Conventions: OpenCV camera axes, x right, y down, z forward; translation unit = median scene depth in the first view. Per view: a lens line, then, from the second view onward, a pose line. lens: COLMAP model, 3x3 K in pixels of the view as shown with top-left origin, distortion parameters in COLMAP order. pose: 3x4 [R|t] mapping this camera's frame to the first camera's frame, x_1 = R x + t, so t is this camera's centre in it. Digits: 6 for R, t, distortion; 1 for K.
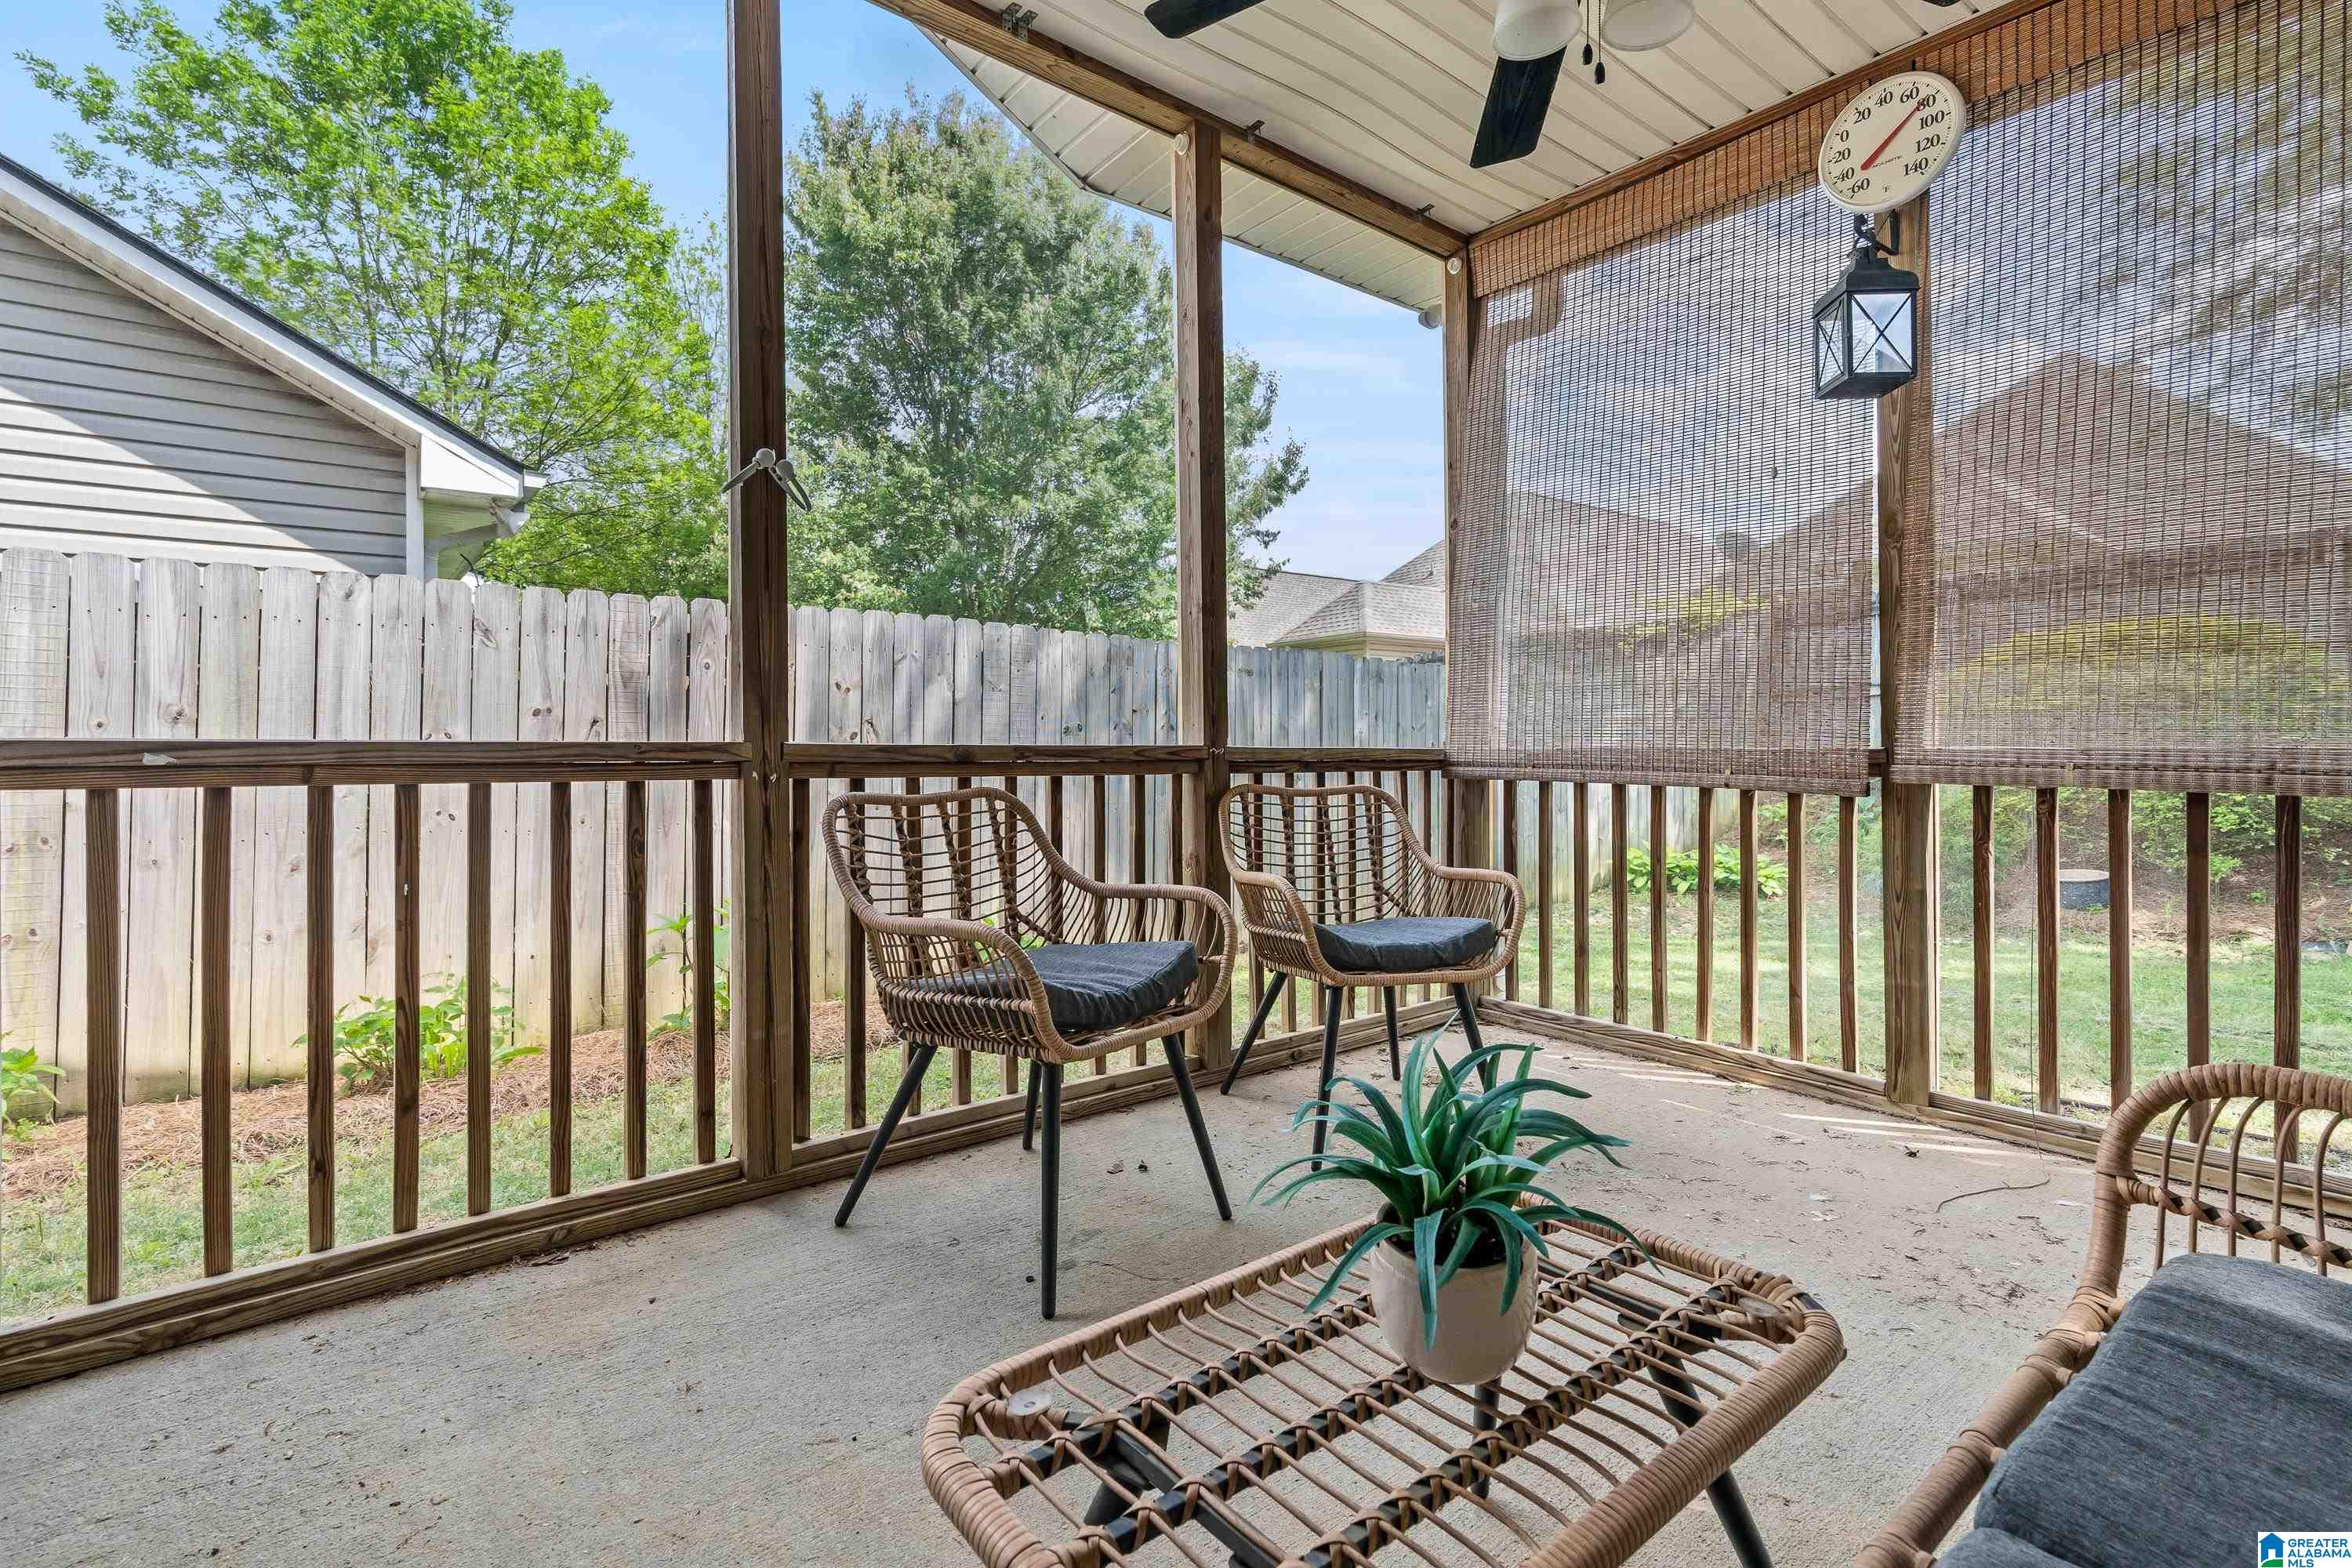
lens RADIAL K [[1074.2, 0, 1159.3], [0, 1074.2, 734.3], [0, 0, 1]] dist [-0.007171, 0.003197]
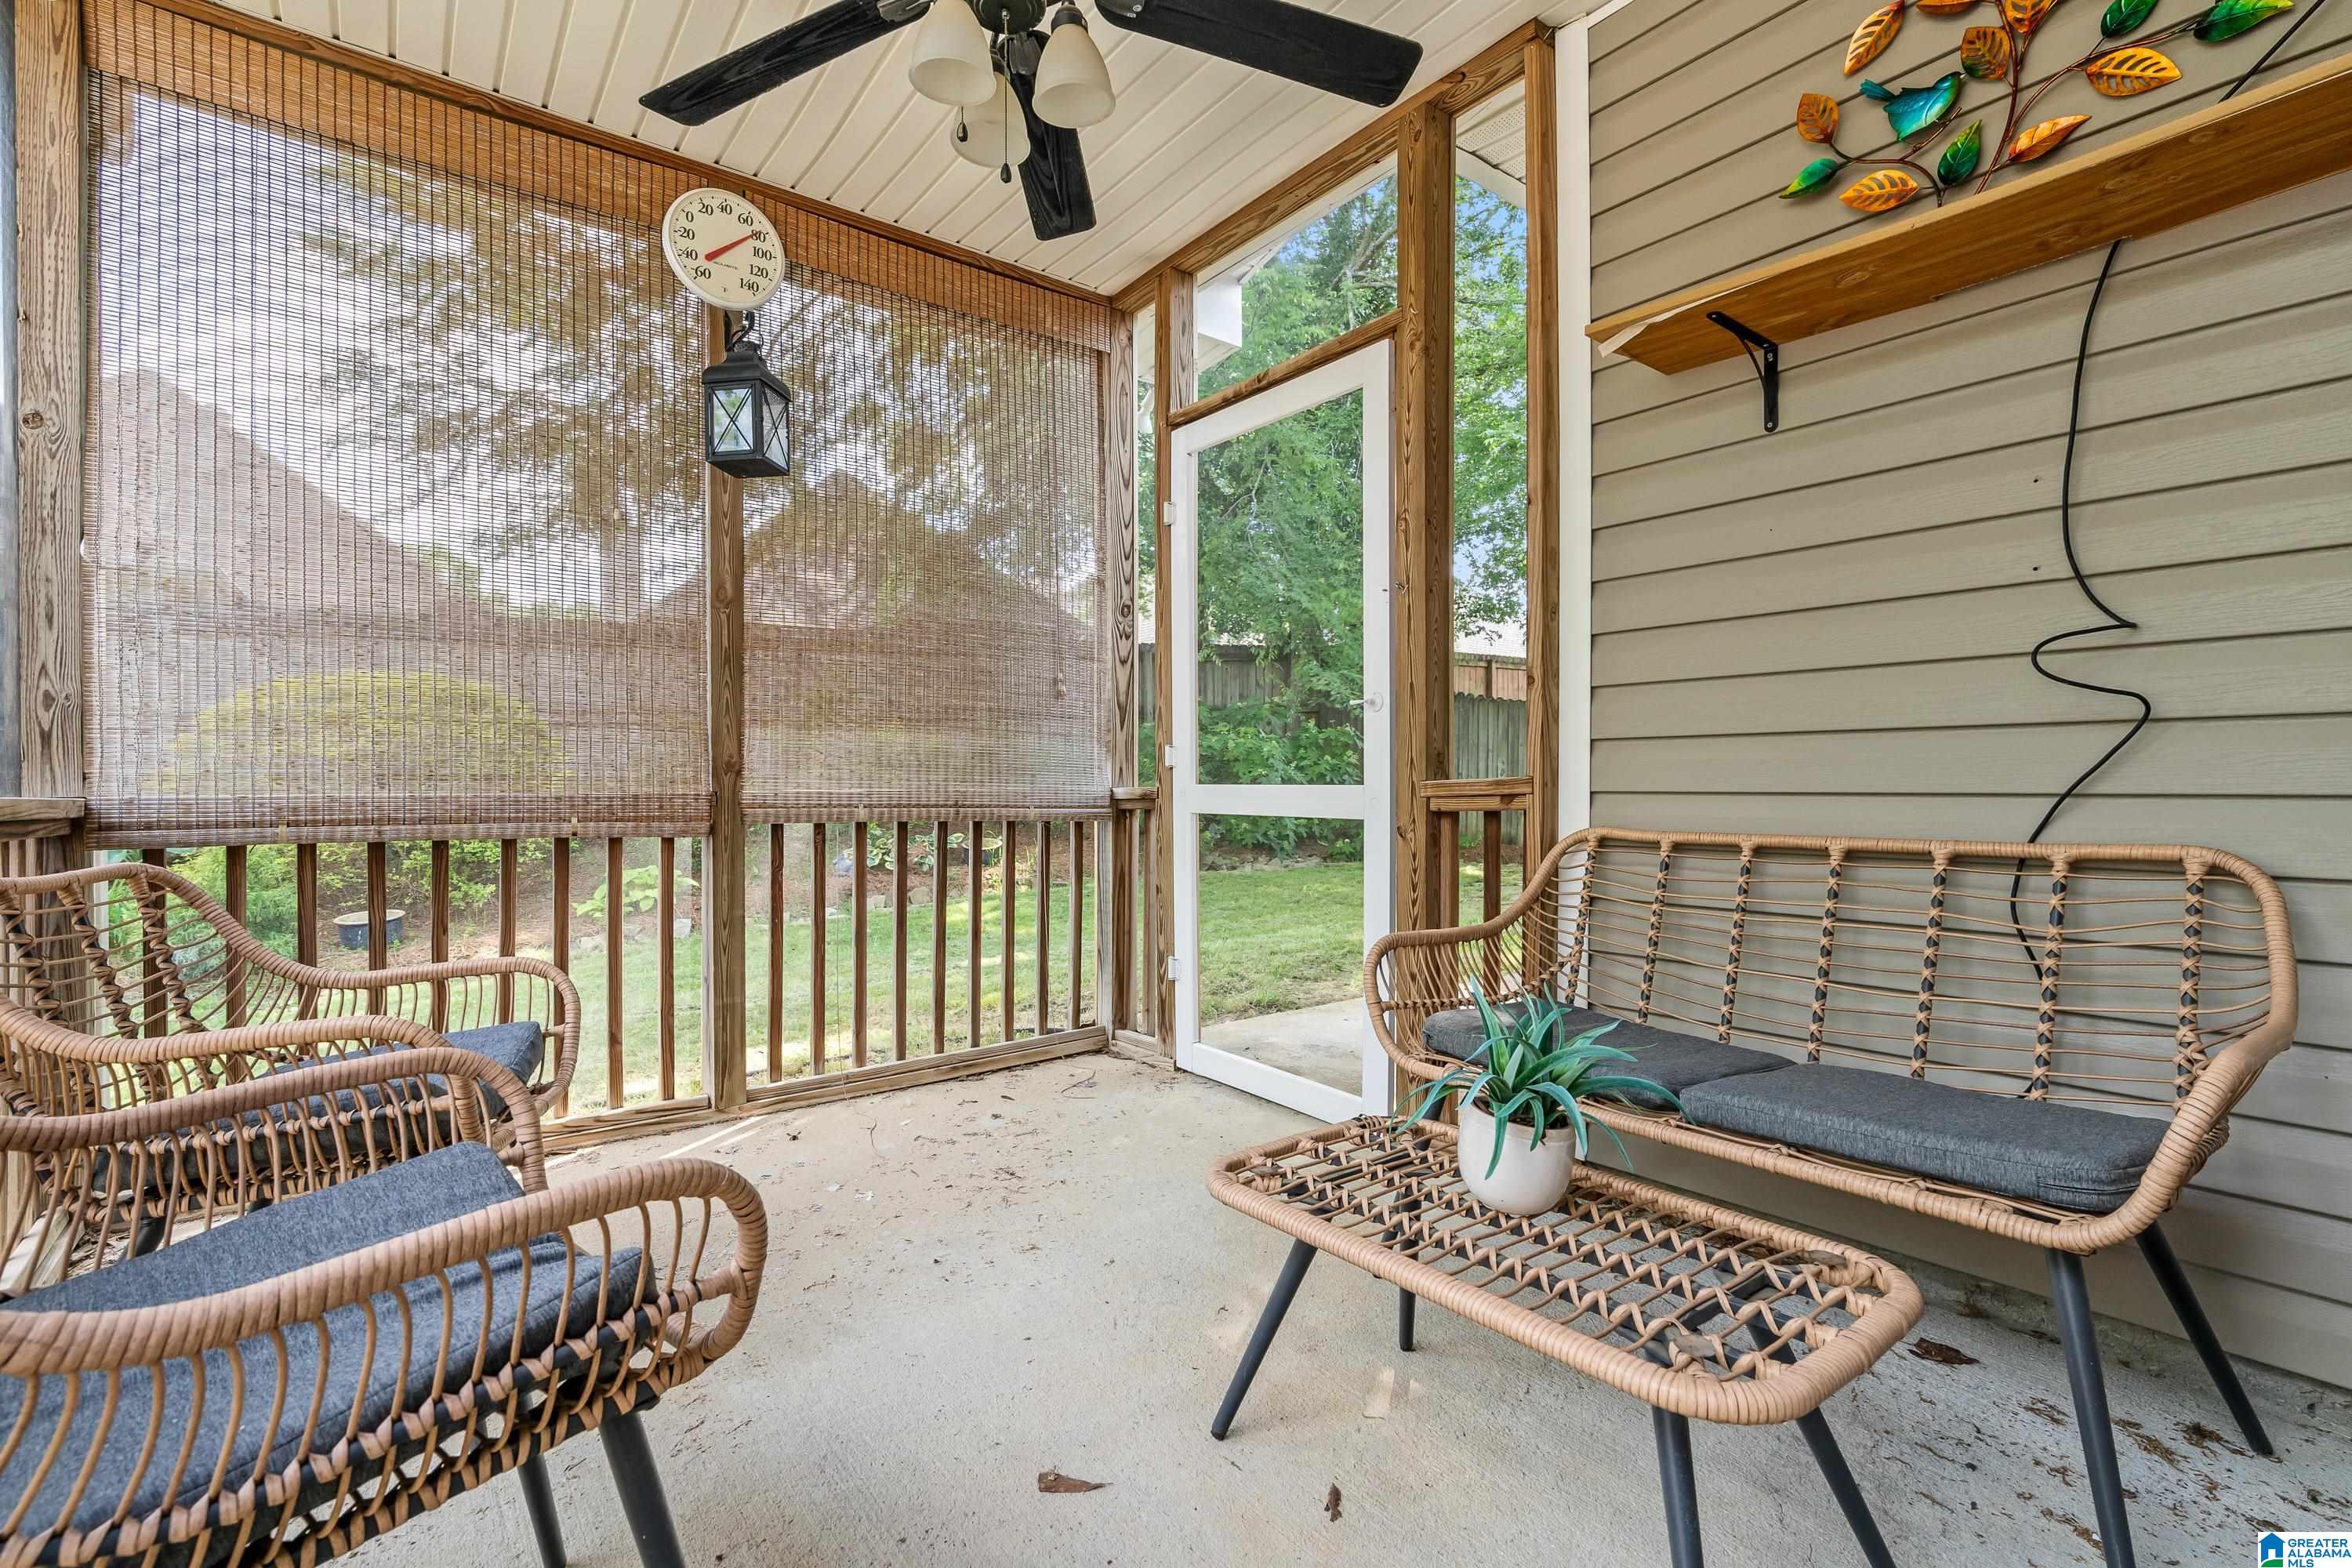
lens RADIAL K [[1074.2, 0, 1177.2], [0, 1074.2, 784.3], [0, 0, 1]] dist [-0.007171, 0.003197]
pose [[0.022828, -0.000676, 0.999739, -0.433398], [-0.002651, 0.999996, 0.000737, 0.002225], [-0.999736, -0.002667, 0.022826, 0.516604]]
